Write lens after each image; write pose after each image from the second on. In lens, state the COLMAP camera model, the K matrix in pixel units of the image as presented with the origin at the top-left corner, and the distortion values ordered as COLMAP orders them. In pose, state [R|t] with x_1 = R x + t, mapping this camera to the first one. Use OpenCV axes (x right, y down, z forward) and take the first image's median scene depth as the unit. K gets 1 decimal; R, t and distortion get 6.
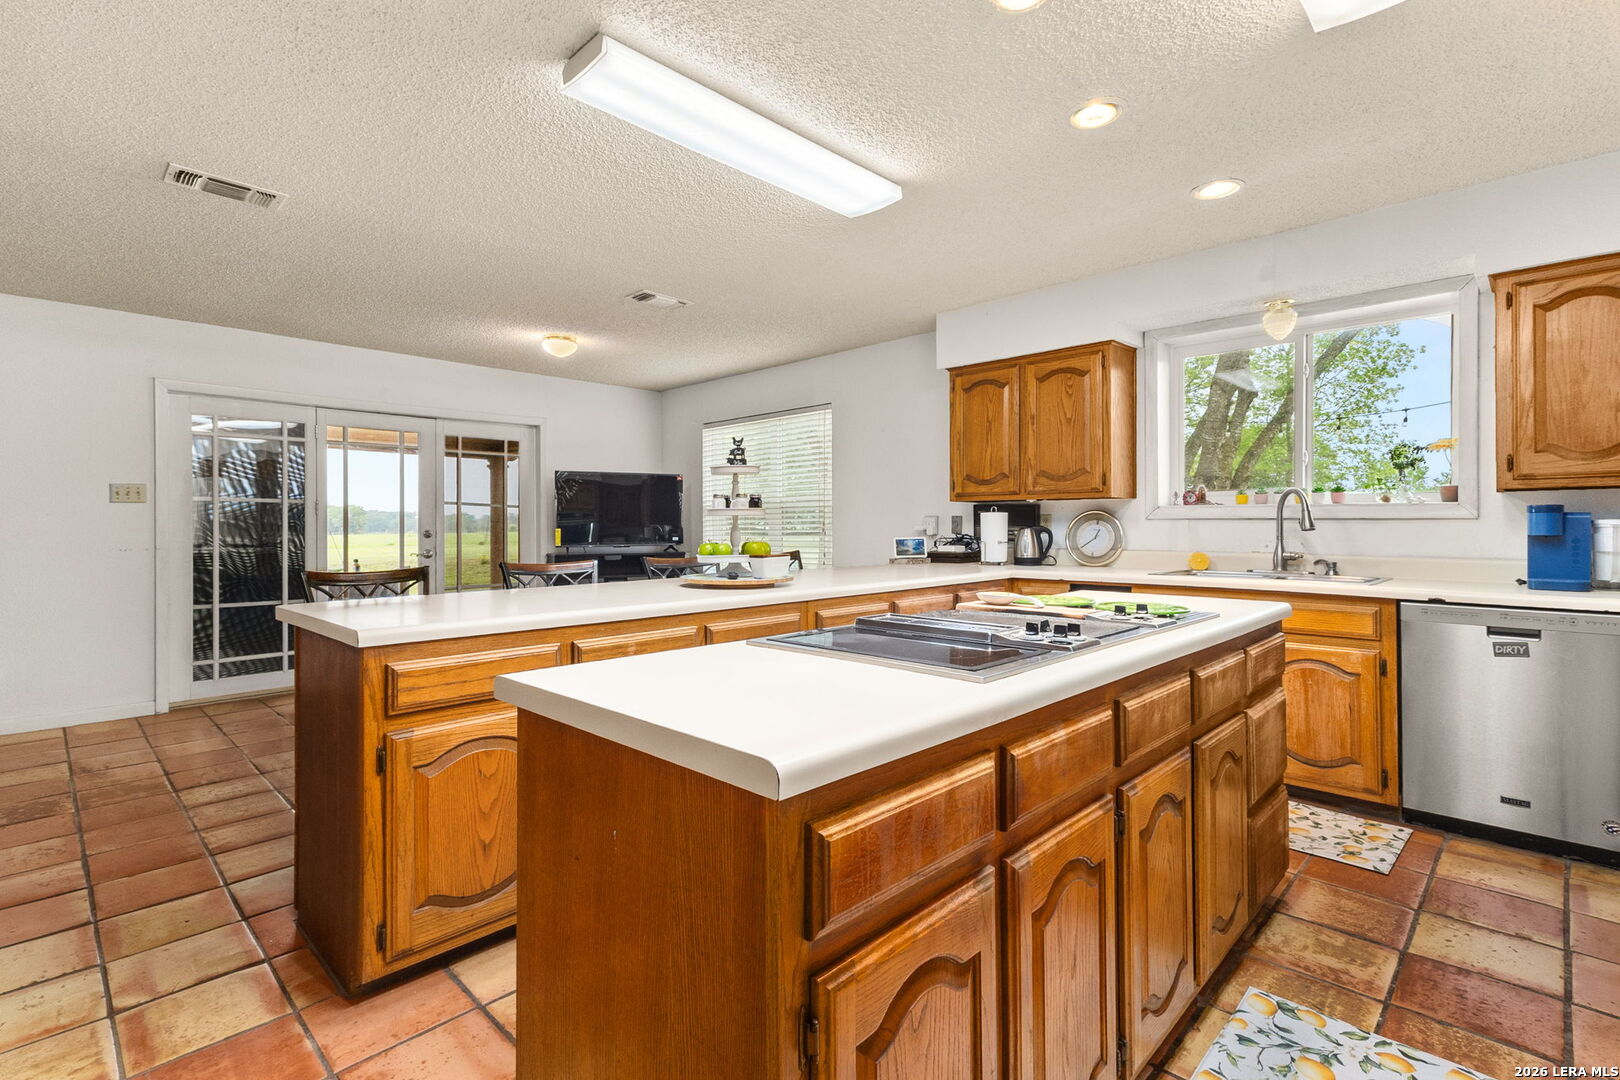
lens RADIAL K [[768.7, 0, 781.6], [0, 768.7, 524.3], [0, 0, 1]] dist [0.000235, 0.000154]
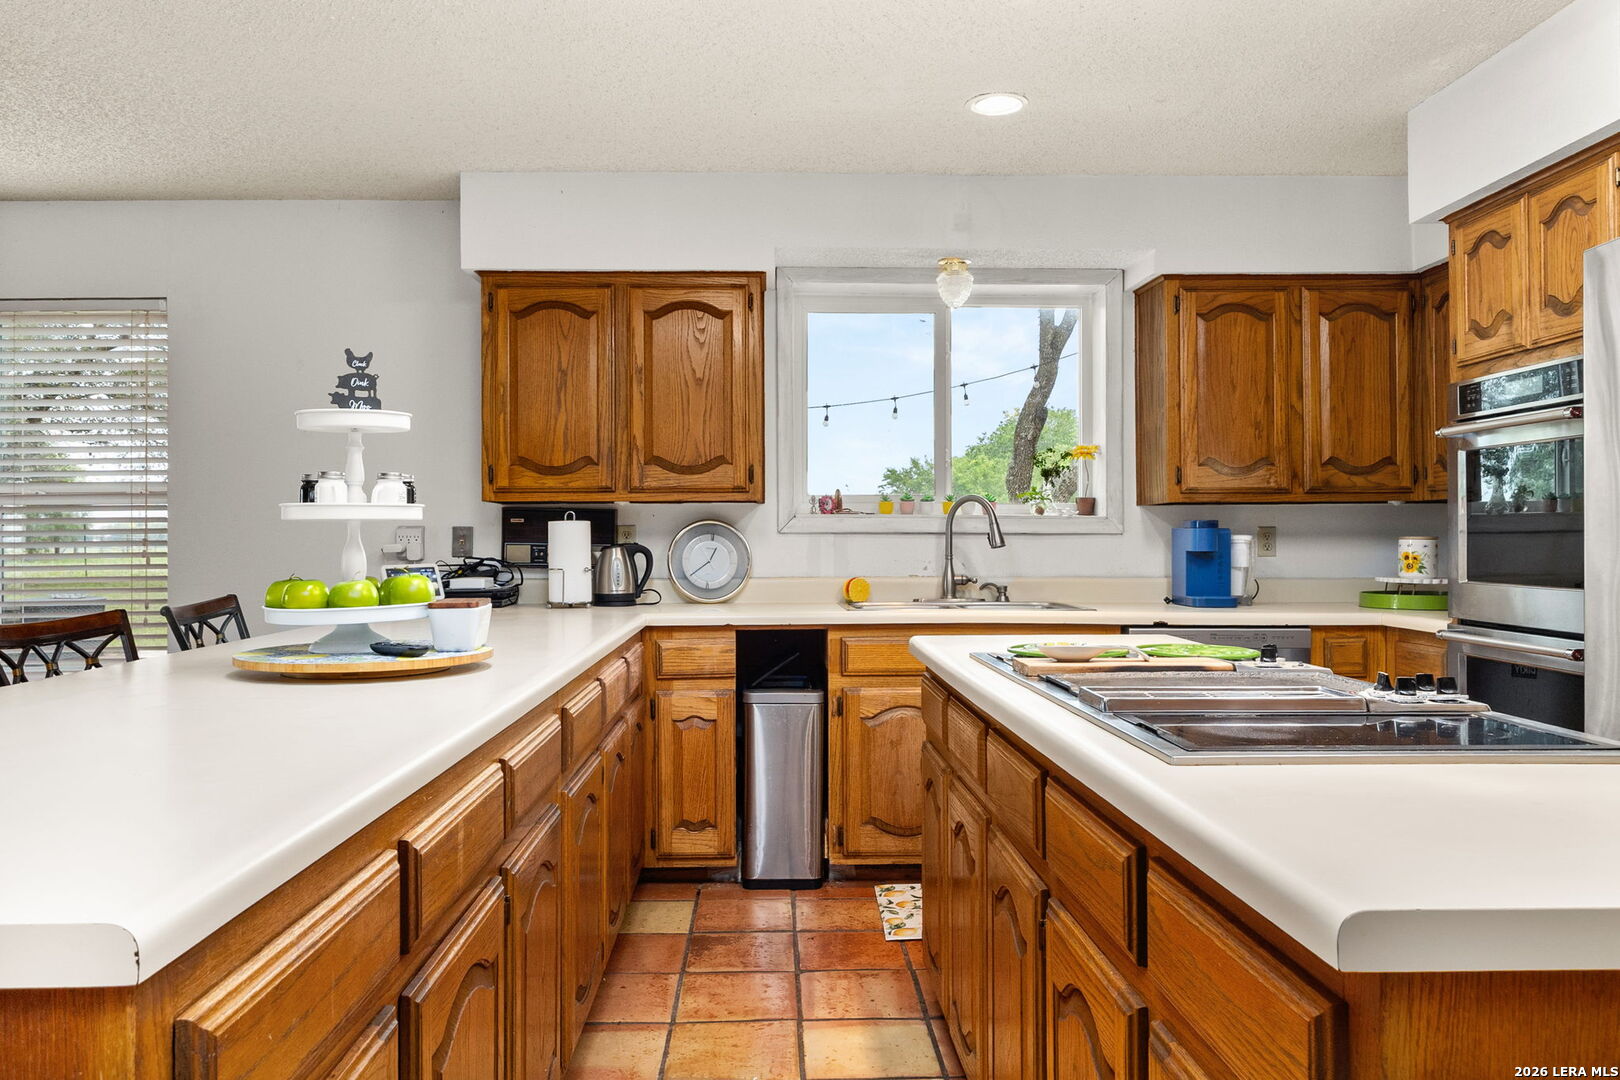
lens RADIAL K [[1123.2, 0, 804.1], [0, 1123.2, 540.6], [0, 0, 1]] dist [-0.003361, 0.003055]
pose [[0.676586, -0.003431, 0.736356, -0.266552], [0.000651, 0.999992, 0.004061, -0.003629], [-0.736363, -0.002268, 0.676583, 0.274595]]
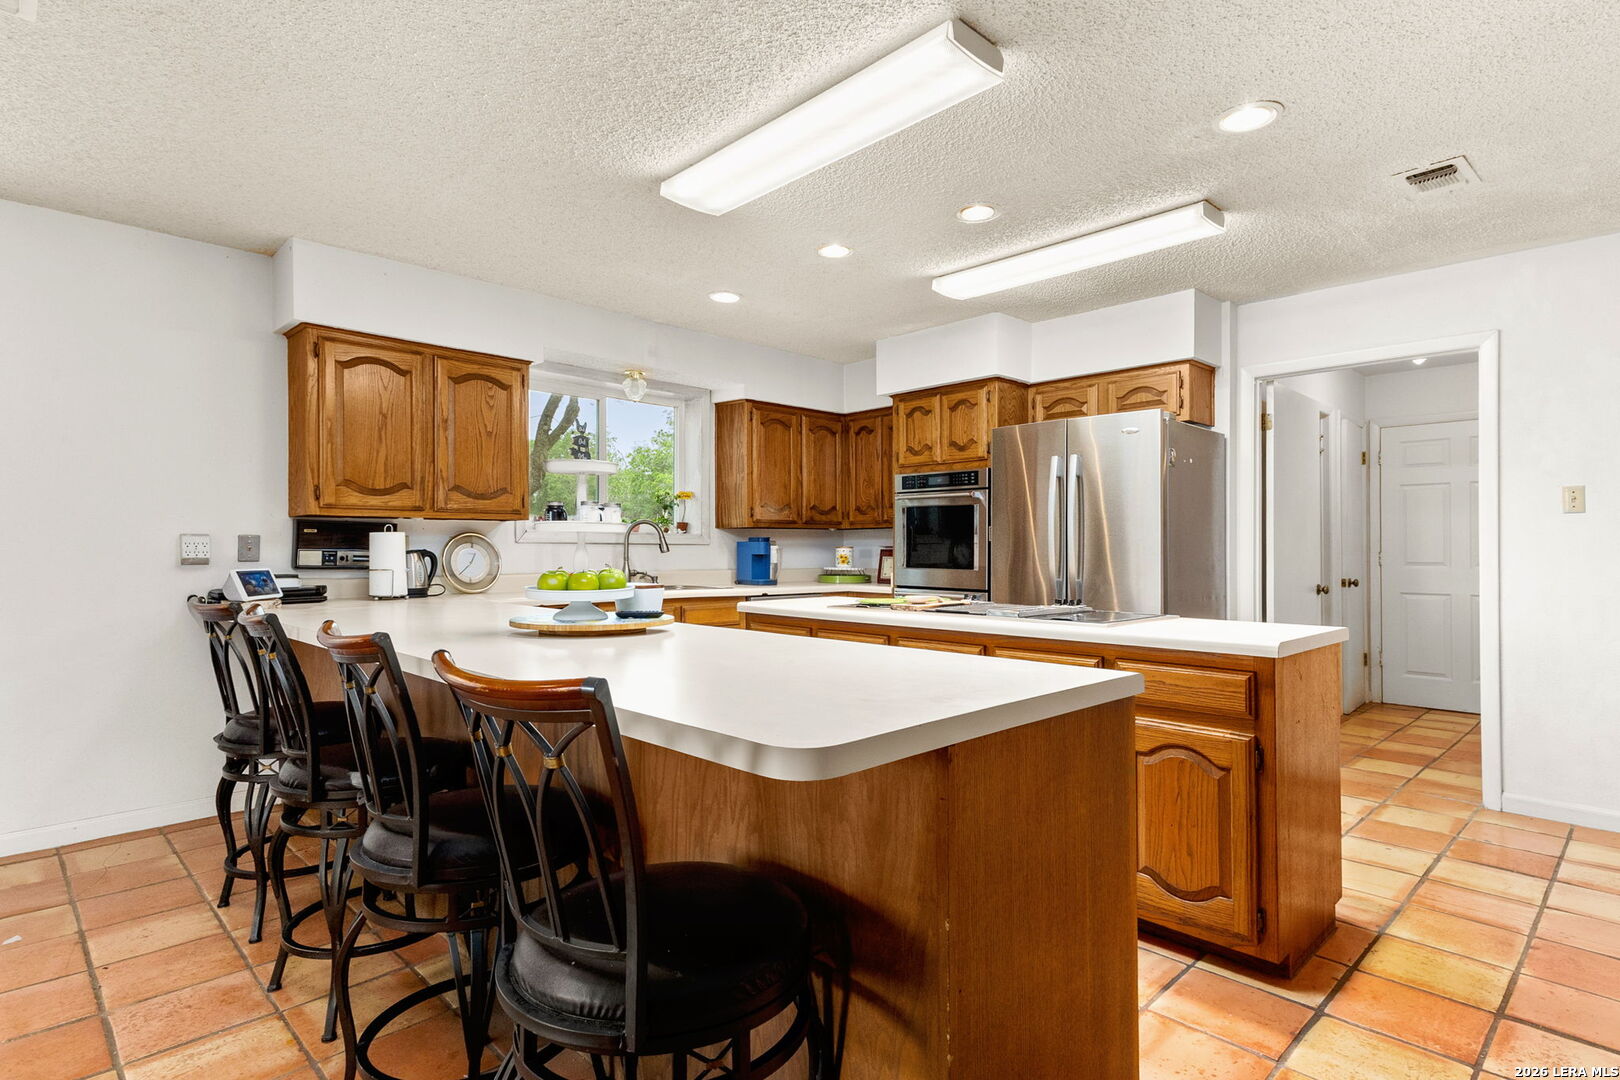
lens RADIAL K [[821.4, 0, 804.8], [0, 821.4, 544.9], [0, 0, 1]] dist [0.022016, 0.000109]
pose [[-0.010348, 0.003746, 0.999939, -0.595280], [-0.002922, 0.999989, -0.003776, -0.000563], [-0.999942, -0.002961, -0.010337, 0.616168]]
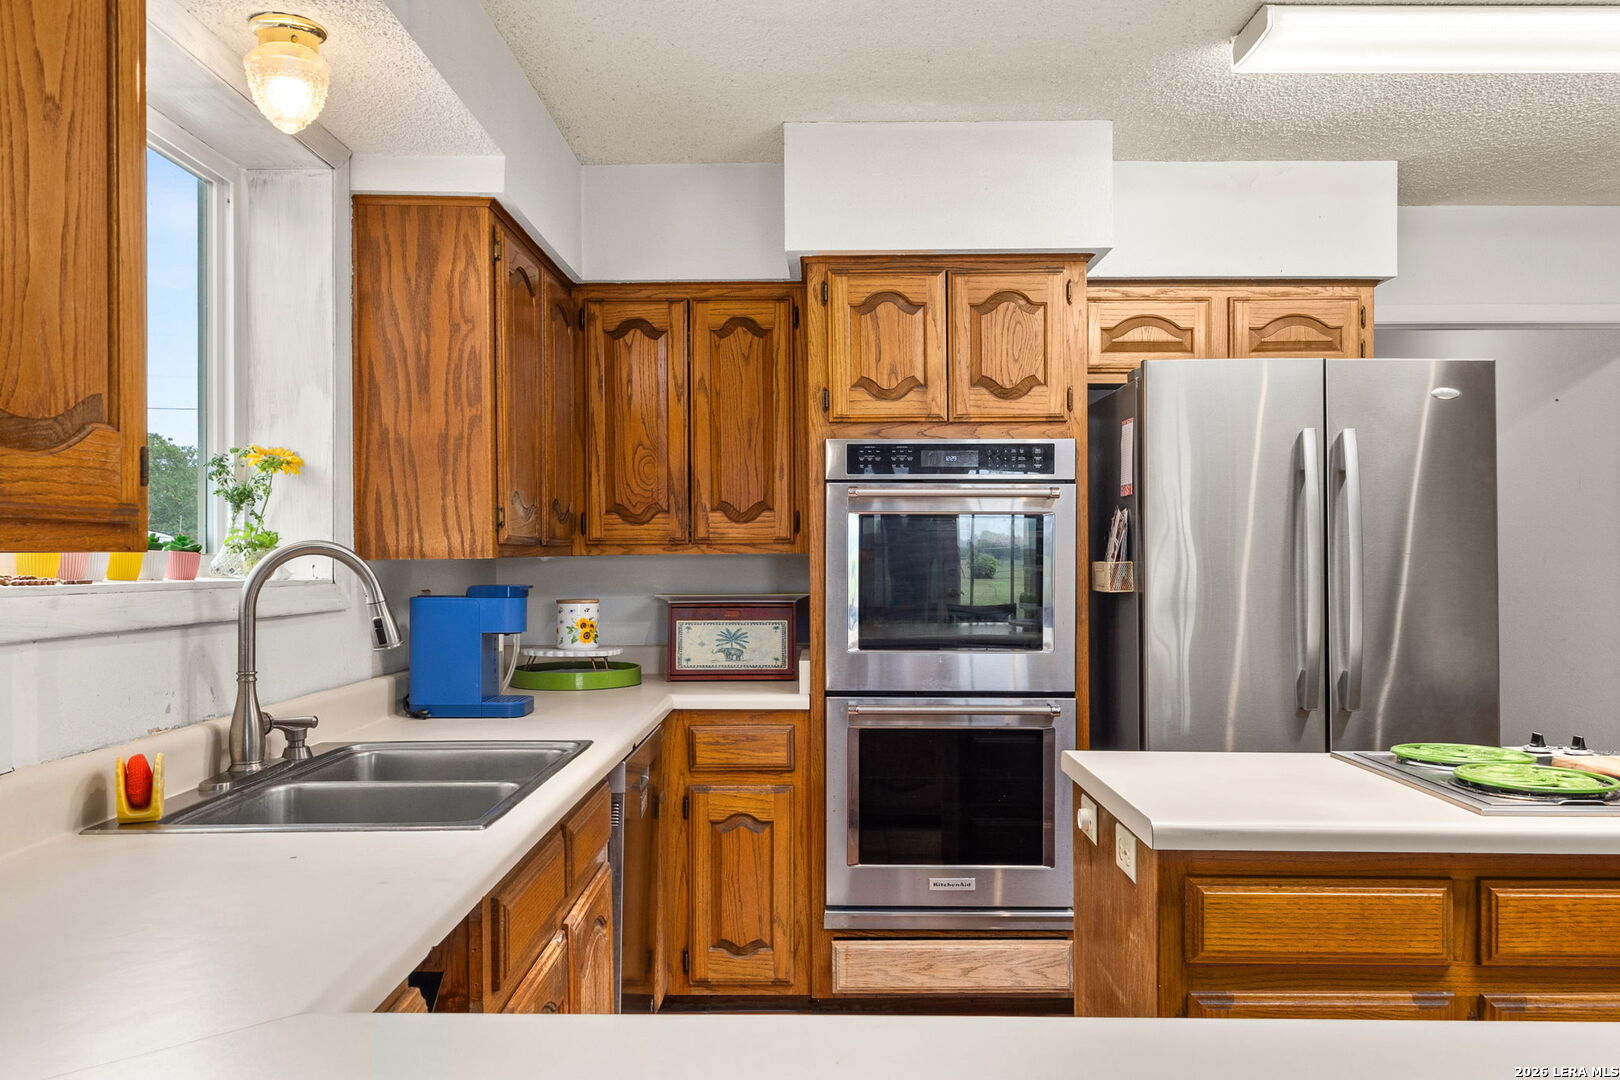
lens RADIAL K [[1283.2, 0, 818.6], [0, 1283.2, 543.4], [0, 0, 1]] dist [0.003841, 0.006247]
pose [[-0.711625, 0.009597, 0.702494, 0.032956], [-0.001399, 0.999885, -0.015077, -0.028792], [-0.702558, -0.011712, -0.711530, 1.057198]]
